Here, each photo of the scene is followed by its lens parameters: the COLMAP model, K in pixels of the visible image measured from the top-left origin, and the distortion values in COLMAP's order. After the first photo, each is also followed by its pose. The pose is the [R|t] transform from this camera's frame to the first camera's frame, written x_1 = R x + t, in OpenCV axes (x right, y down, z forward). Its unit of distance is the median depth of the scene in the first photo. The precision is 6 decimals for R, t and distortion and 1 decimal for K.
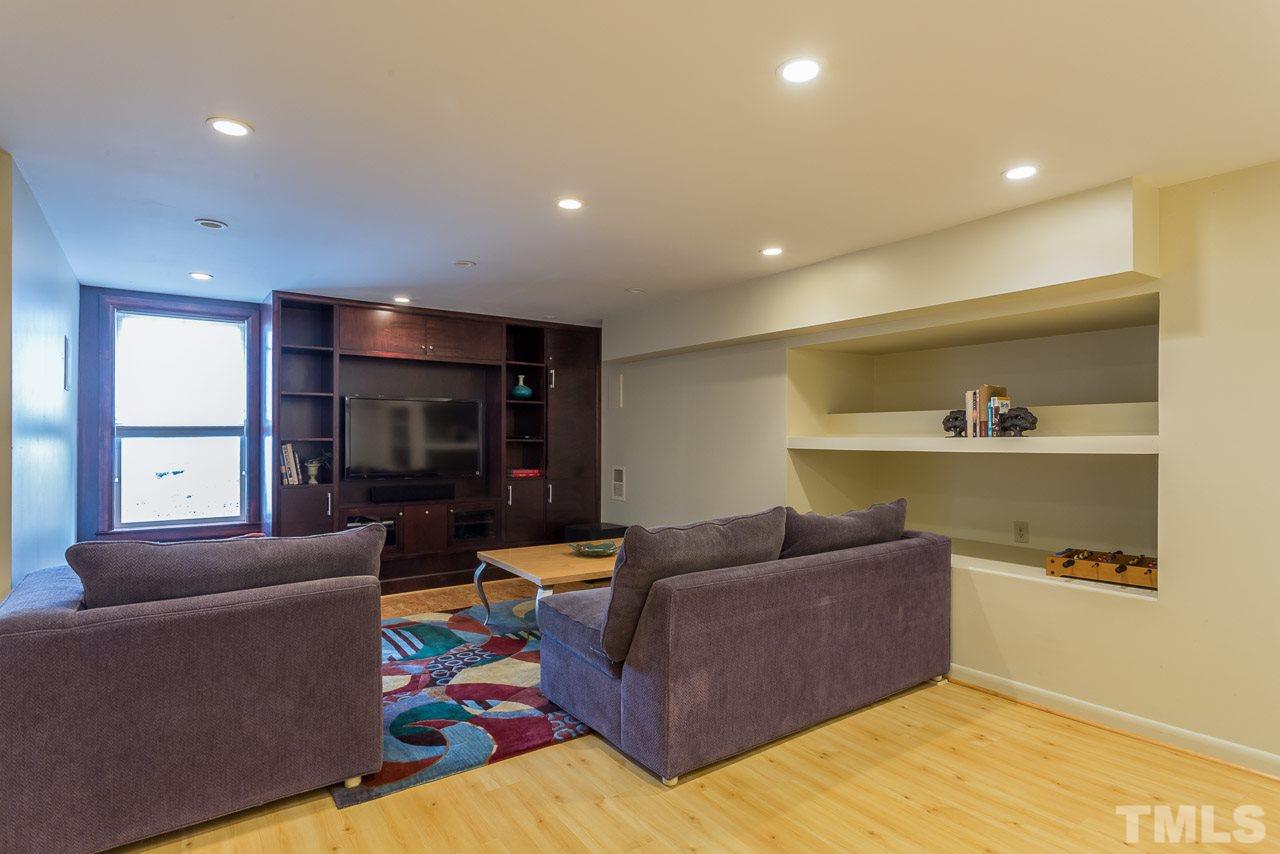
lens RADIAL K [[665.5, 0, 637.2], [0, 665.5, 445.2], [0, 0, 1]] dist [0.001196, 0.000123]
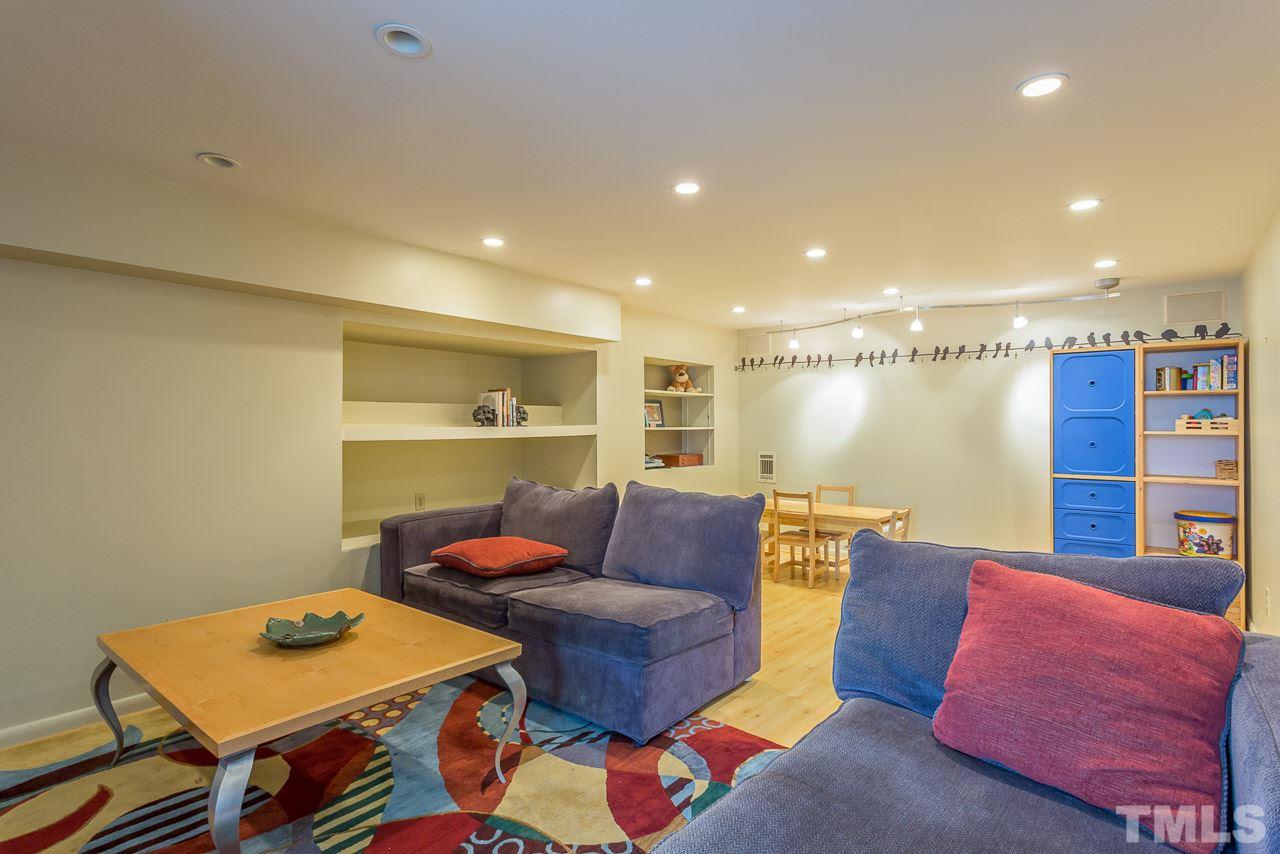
lens RADIAL K [[629.1, 0, 640.0], [0, 629.1, 427.0], [0, 0, 1]] dist [0.003444, 0.000433]
pose [[-0.264103, -0.007838, 0.964463, -0.830051], [0.008462, 0.999910, 0.010443, -0.022954], [-0.964457, 0.010919, -0.264012, 1.124148]]
